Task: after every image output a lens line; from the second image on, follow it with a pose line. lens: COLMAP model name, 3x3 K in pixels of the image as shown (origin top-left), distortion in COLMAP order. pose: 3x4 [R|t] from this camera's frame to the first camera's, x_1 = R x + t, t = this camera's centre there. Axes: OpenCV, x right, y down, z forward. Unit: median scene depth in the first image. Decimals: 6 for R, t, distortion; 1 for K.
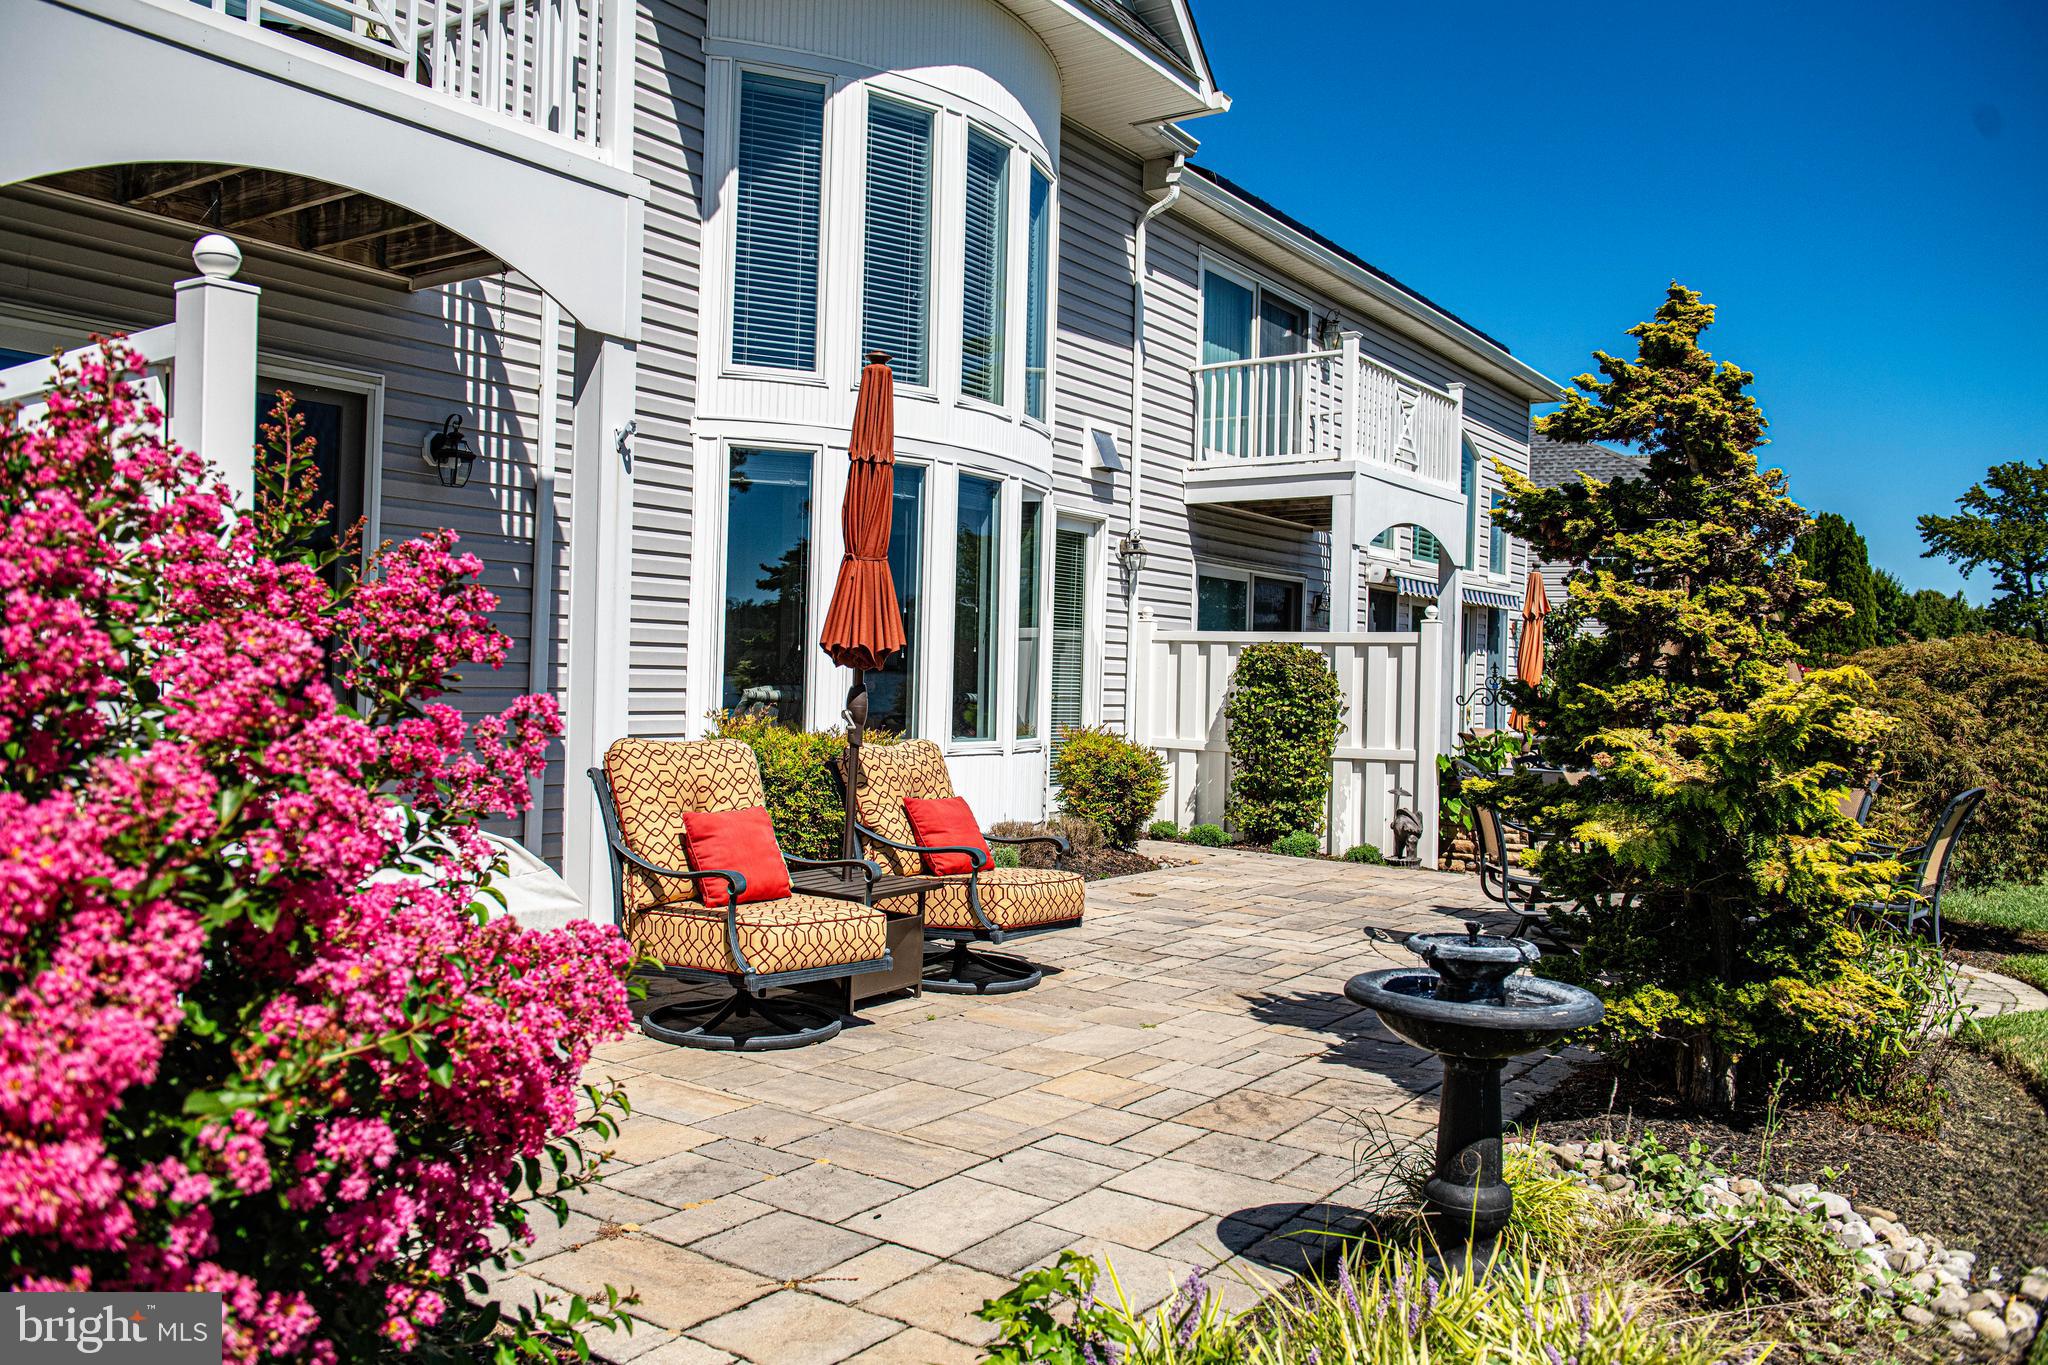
lens RADIAL K [[1597.9, 0, 1022.5], [0, 1597.9, 676.3], [0, 0, 1]] dist [-0.027834, -0.006966]
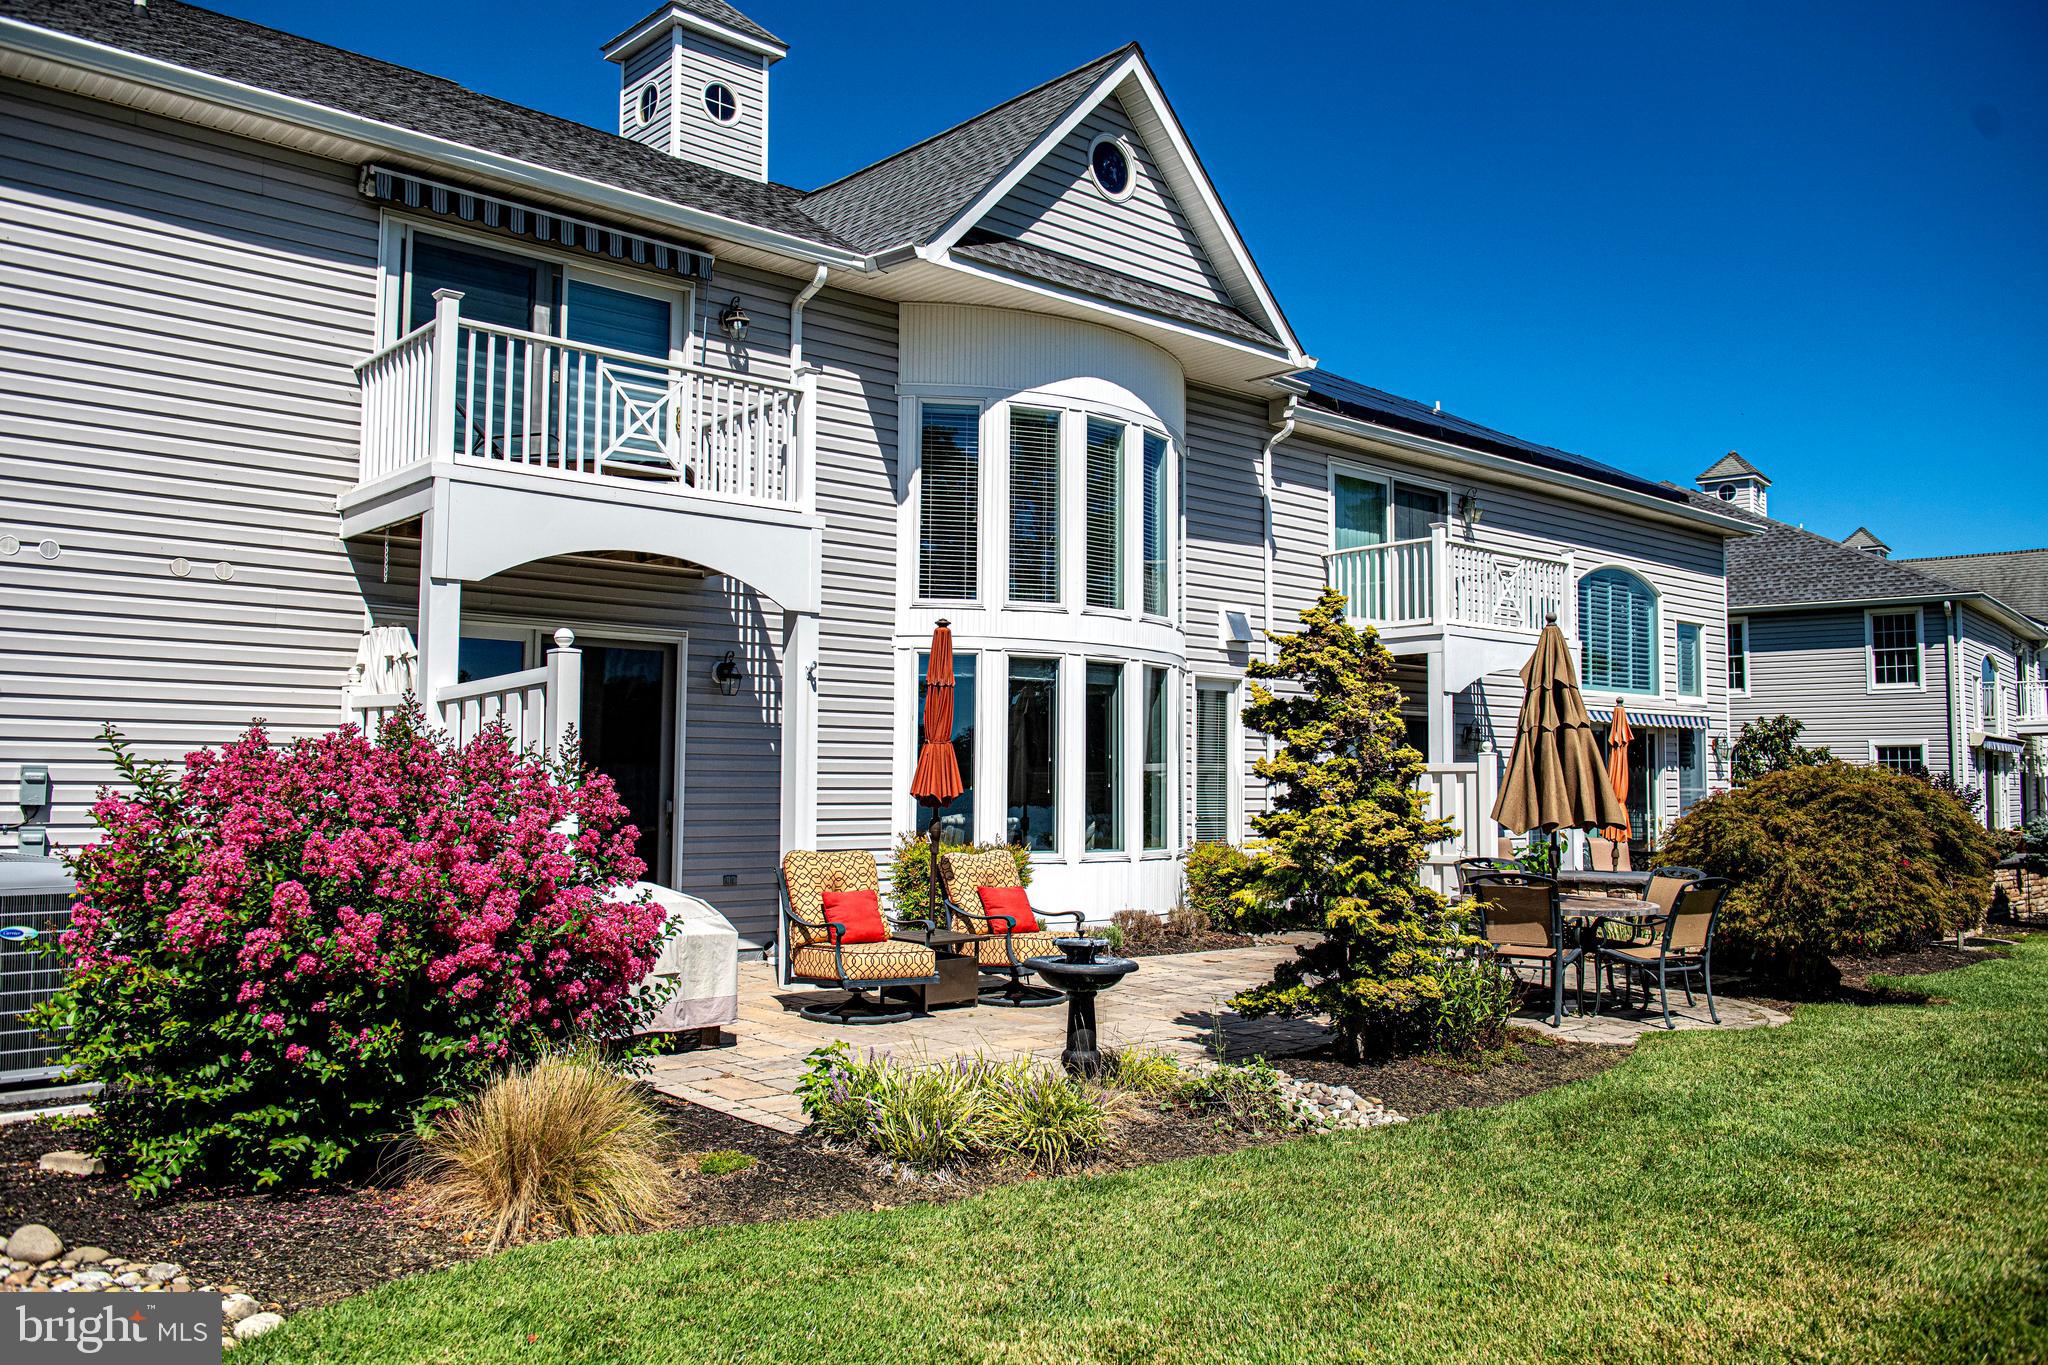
lens RADIAL K [[1597.9, 0, 1022.5], [0, 1597.9, 676.3], [0, 0, 1]] dist [-0.027834, -0.006966]
pose [[0.969618, -0.034451, -0.242187, 0.249541], [0.017080, 0.997152, -0.073461, -0.010948], [0.244028, 0.067092, 0.967445, -0.383300]]
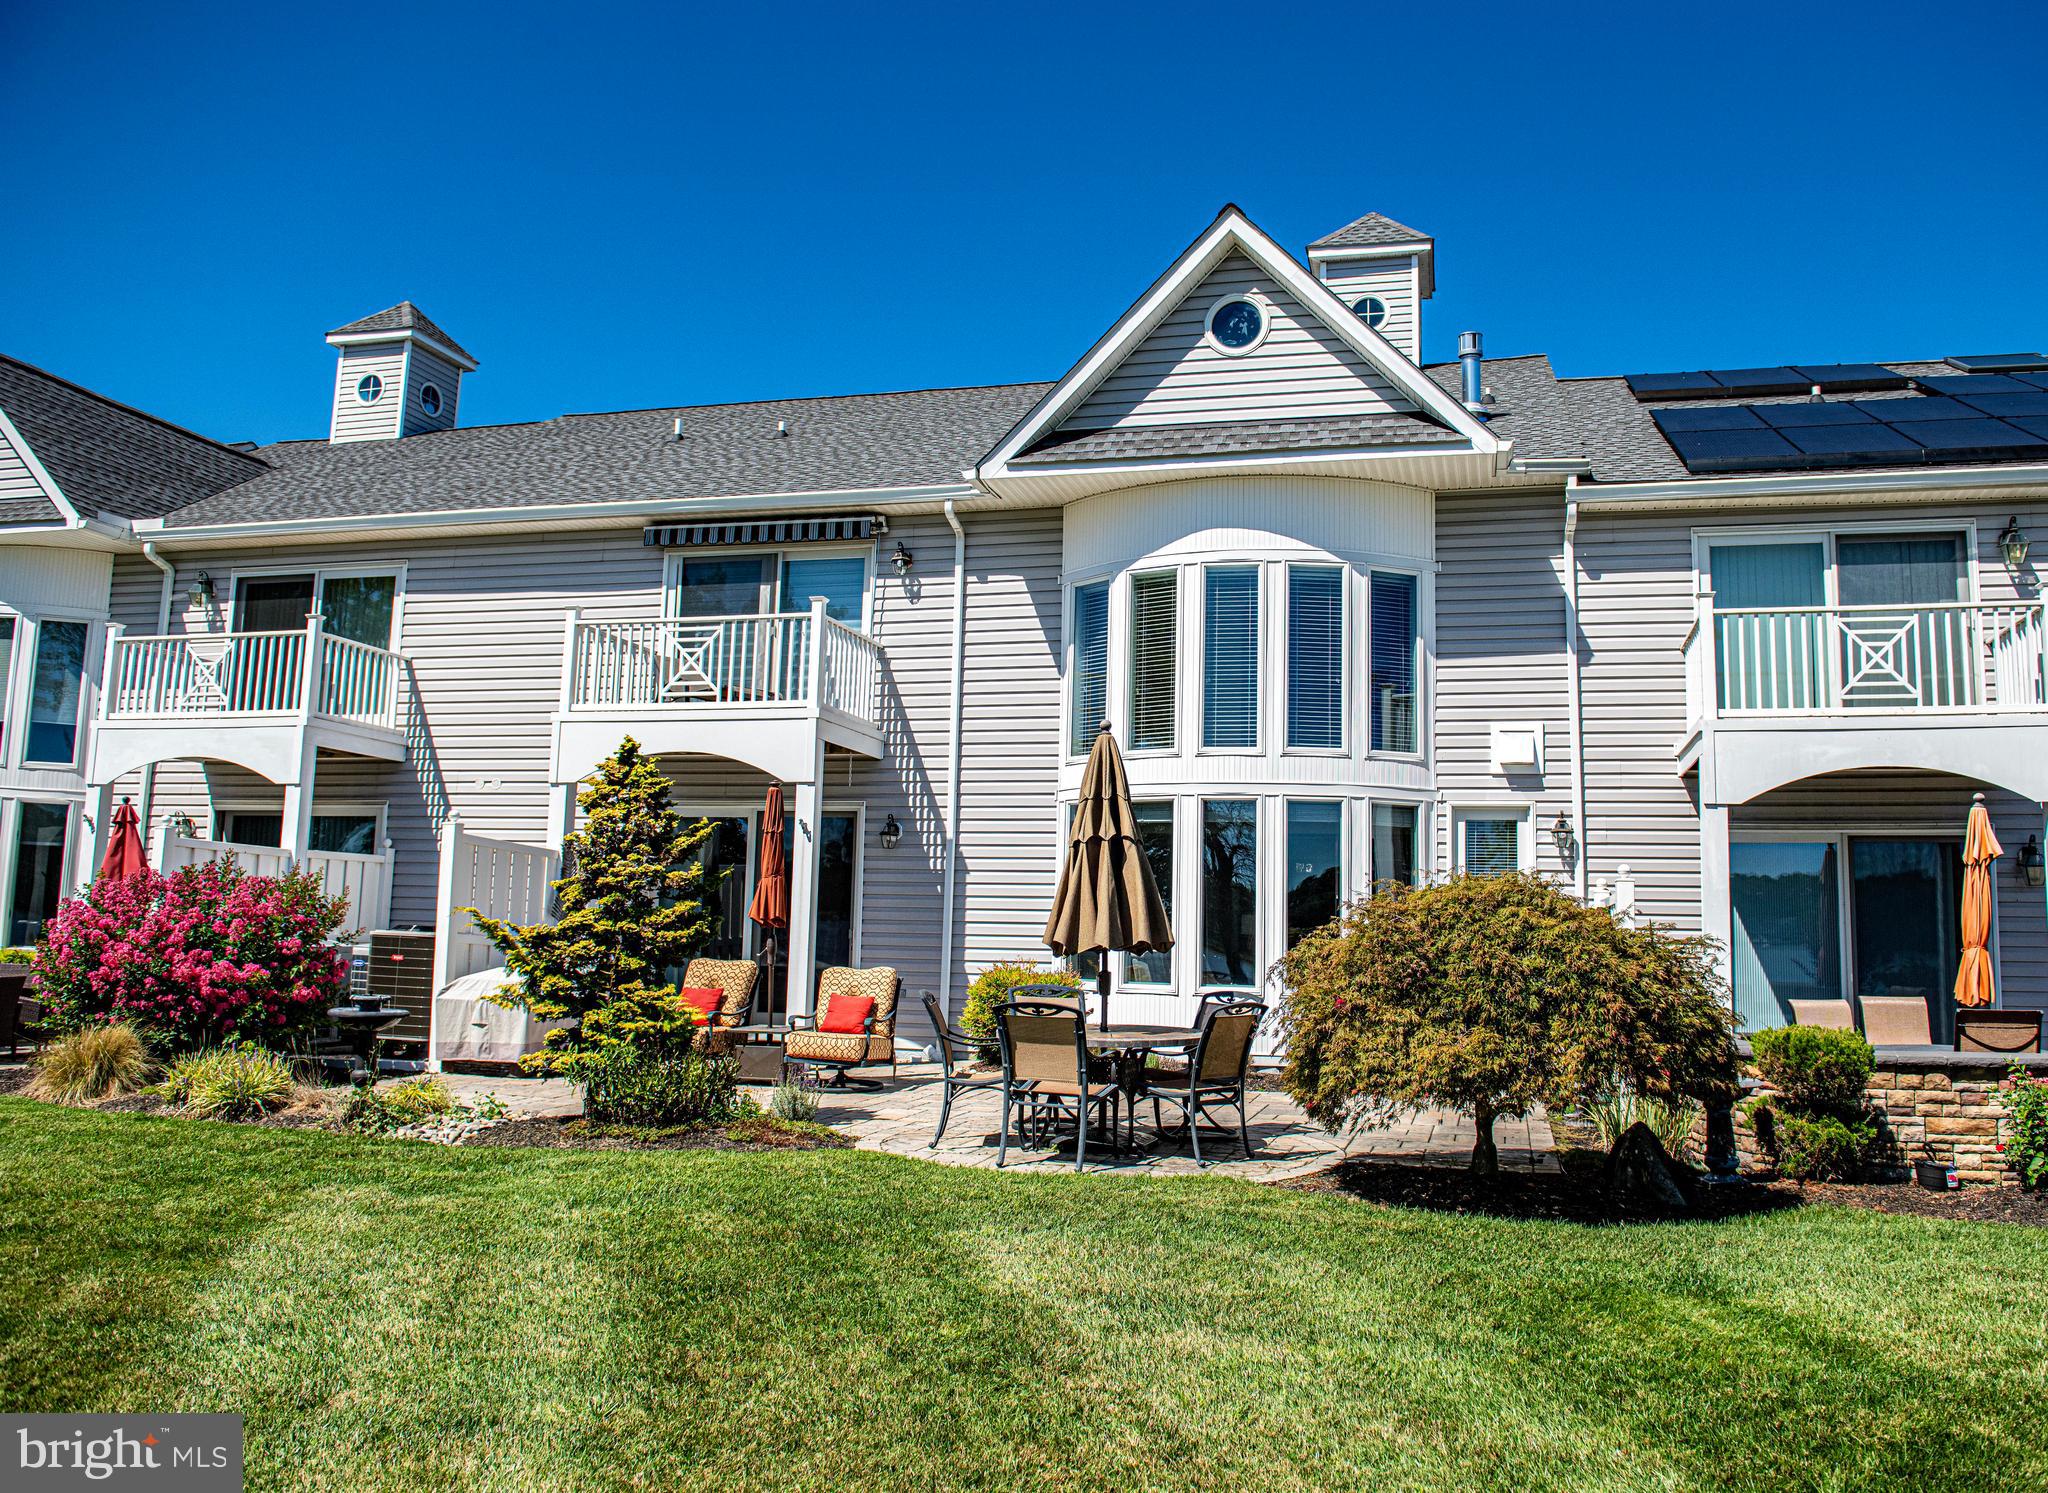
lens RADIAL K [[1548.9, 0, 1123.1], [0, 1548.9, 743.5], [0, 0, 1]] dist [-0.049423, 0.000996]
pose [[0.350797, -0.136671, -0.926425, 1.266706], [-0.012348, 0.988532, -0.150508, 0.035697], [0.936370, 0.064237, 0.345086, 0.441756]]
